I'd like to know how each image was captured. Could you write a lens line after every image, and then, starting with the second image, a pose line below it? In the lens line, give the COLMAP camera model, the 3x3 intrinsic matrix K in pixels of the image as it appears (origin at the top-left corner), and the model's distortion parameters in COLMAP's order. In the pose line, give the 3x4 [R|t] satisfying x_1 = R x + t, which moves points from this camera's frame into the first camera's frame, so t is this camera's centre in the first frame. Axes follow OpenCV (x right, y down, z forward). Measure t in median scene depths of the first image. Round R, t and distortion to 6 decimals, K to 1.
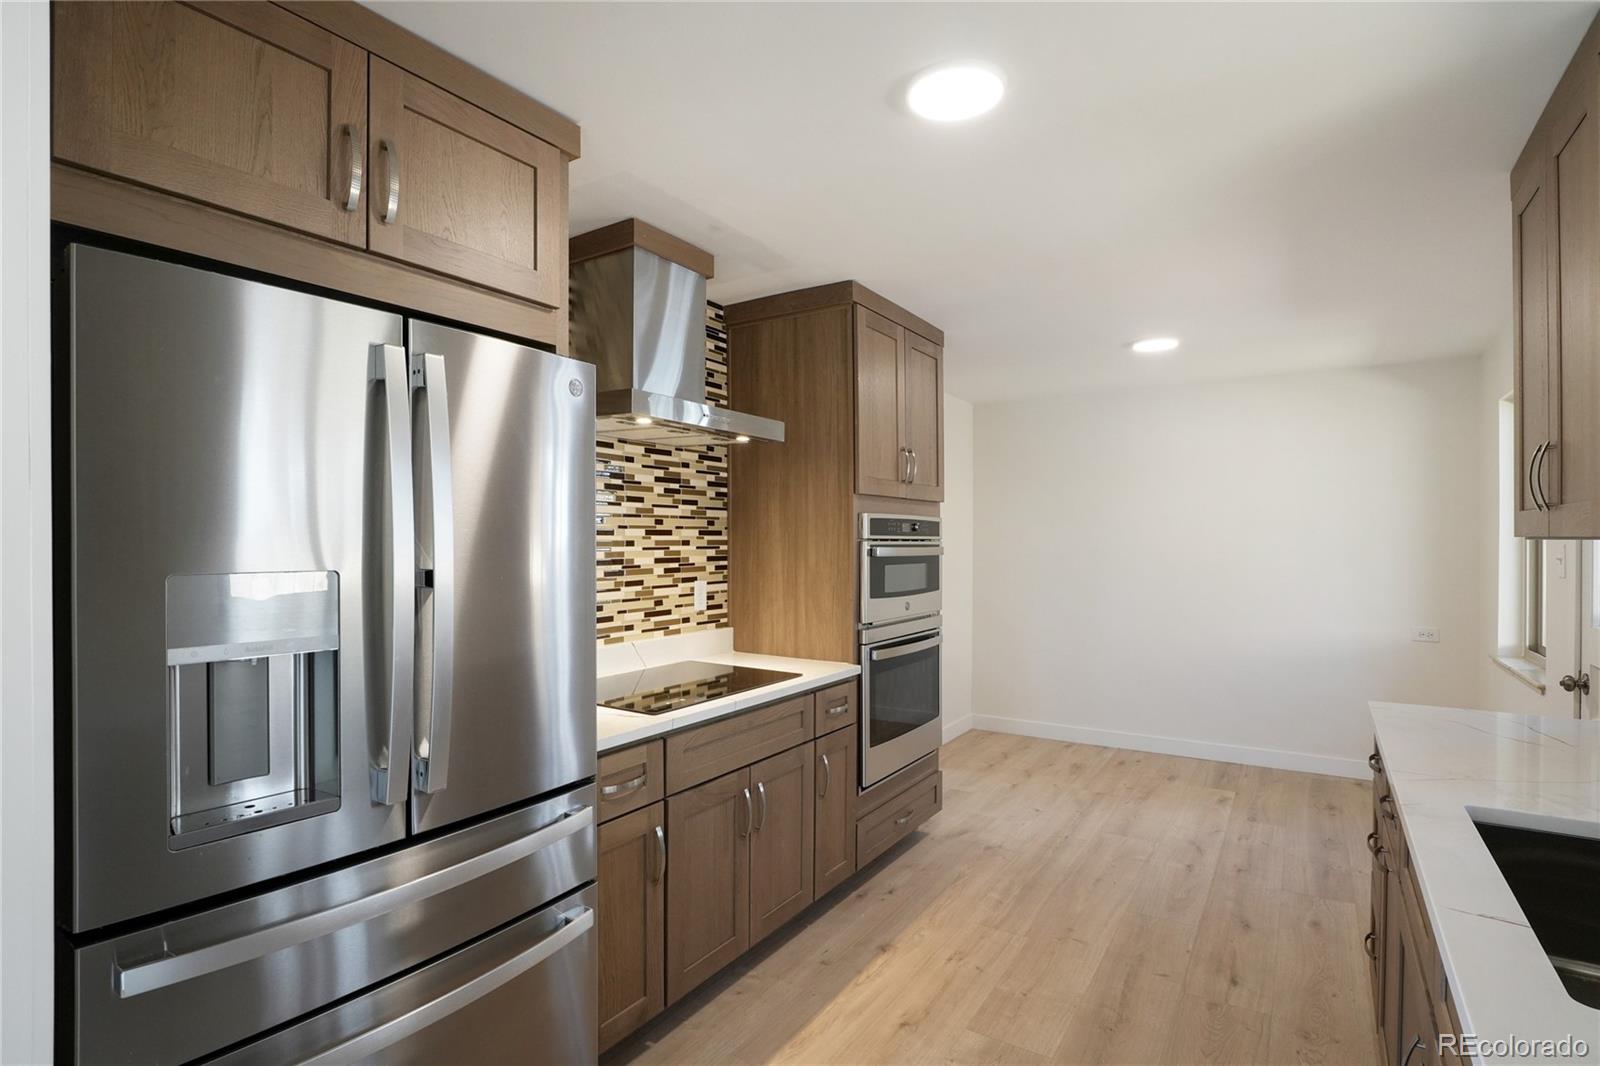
lens RADIAL K [[805.7, 0, 797.2], [0, 805.7, 546.6], [0, 0, 1]] dist [0.000389, 0.003602]
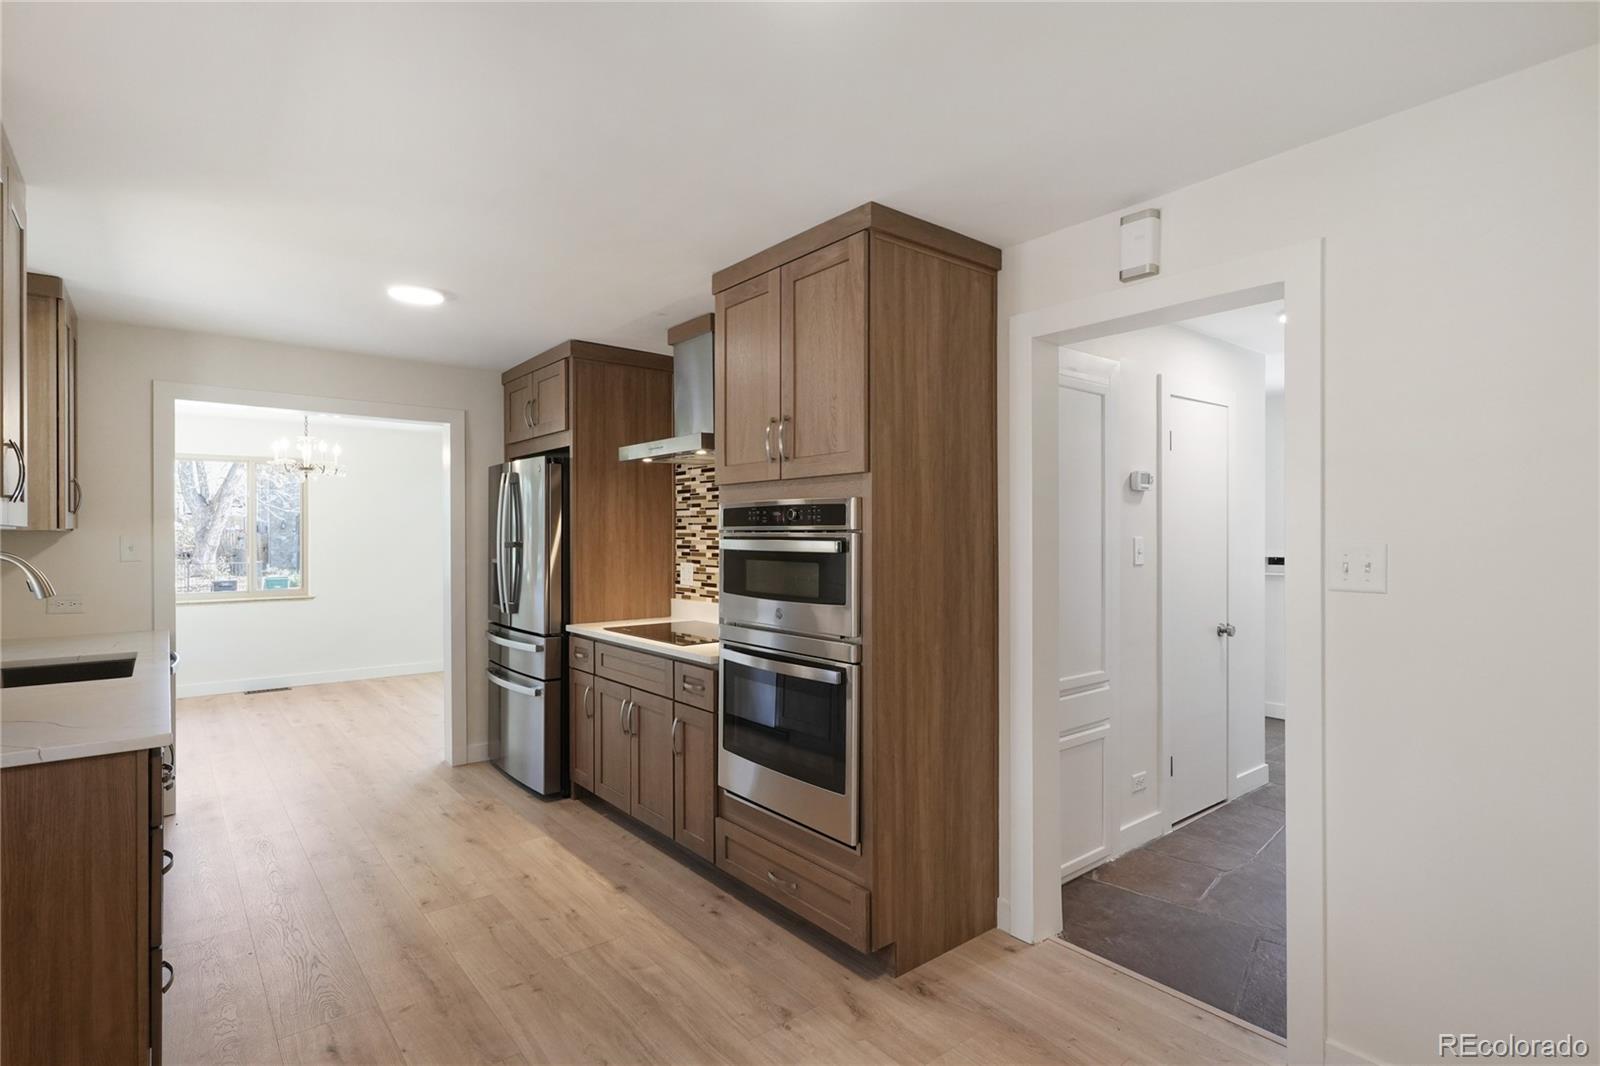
lens RADIAL K [[805.7, 0, 837.4], [0, 805.7, 549.7], [0, 0, 1]] dist [0.000389, 0.003602]
pose [[-0.295599, 0.019589, -0.955111, 0.979023], [-0.005293, 0.999741, 0.022143, -0.009883], [0.955297, 0.011601, -0.295419, 1.445191]]
